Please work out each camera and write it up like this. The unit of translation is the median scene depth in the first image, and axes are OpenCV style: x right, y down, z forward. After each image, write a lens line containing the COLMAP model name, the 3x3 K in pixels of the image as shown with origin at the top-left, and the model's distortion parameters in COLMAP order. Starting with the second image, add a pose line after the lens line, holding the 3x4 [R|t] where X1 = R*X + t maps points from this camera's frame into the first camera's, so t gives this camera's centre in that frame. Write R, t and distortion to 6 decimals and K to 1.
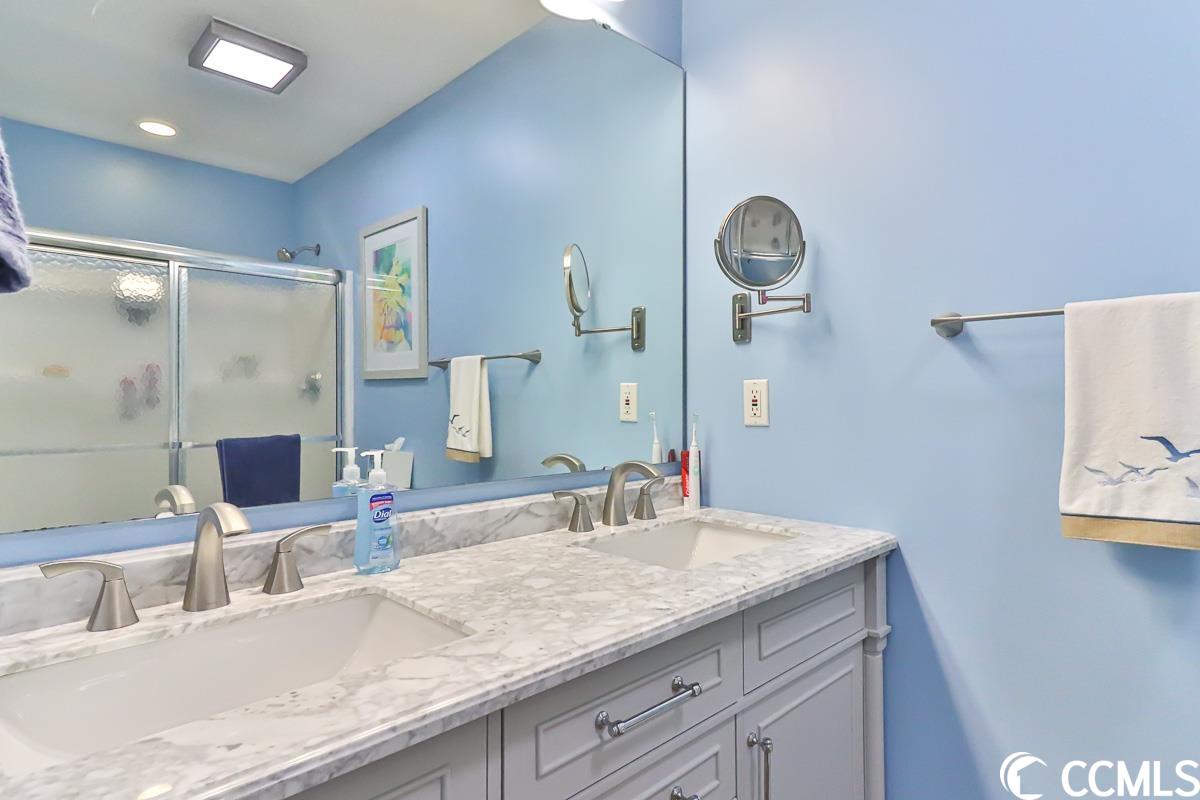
lens RADIAL K [[640.1, 0, 602.5], [0, 640.1, 398.0], [0, 0, 1]] dist [0.027118, -0.001029]
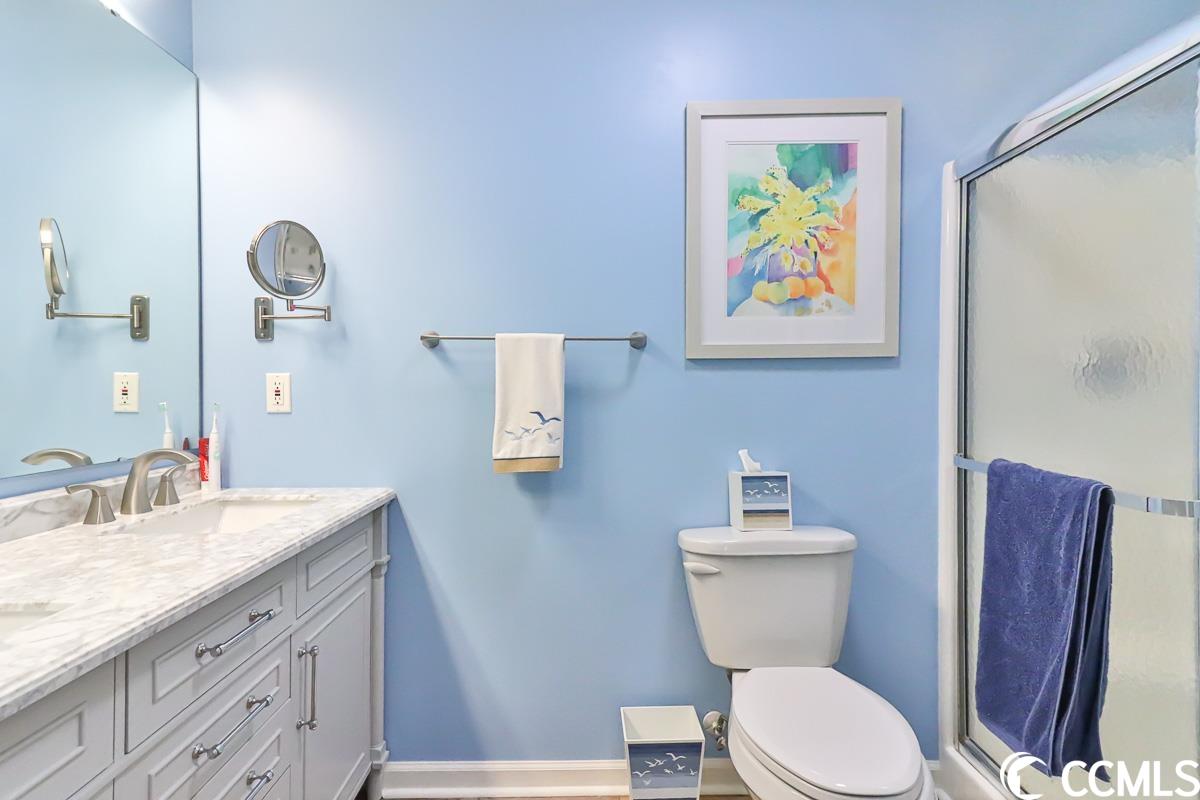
lens RADIAL K [[640.1, 0, 599.9], [0, 640.1, 396.1], [0, 0, 1]] dist [0.027118, -0.001029]
pose [[0.690189, -0.007897, 0.723586, -0.250088], [-0.006462, 0.999833, 0.017075, -0.012872], [-0.723601, -0.016461, 0.690023, -0.281922]]
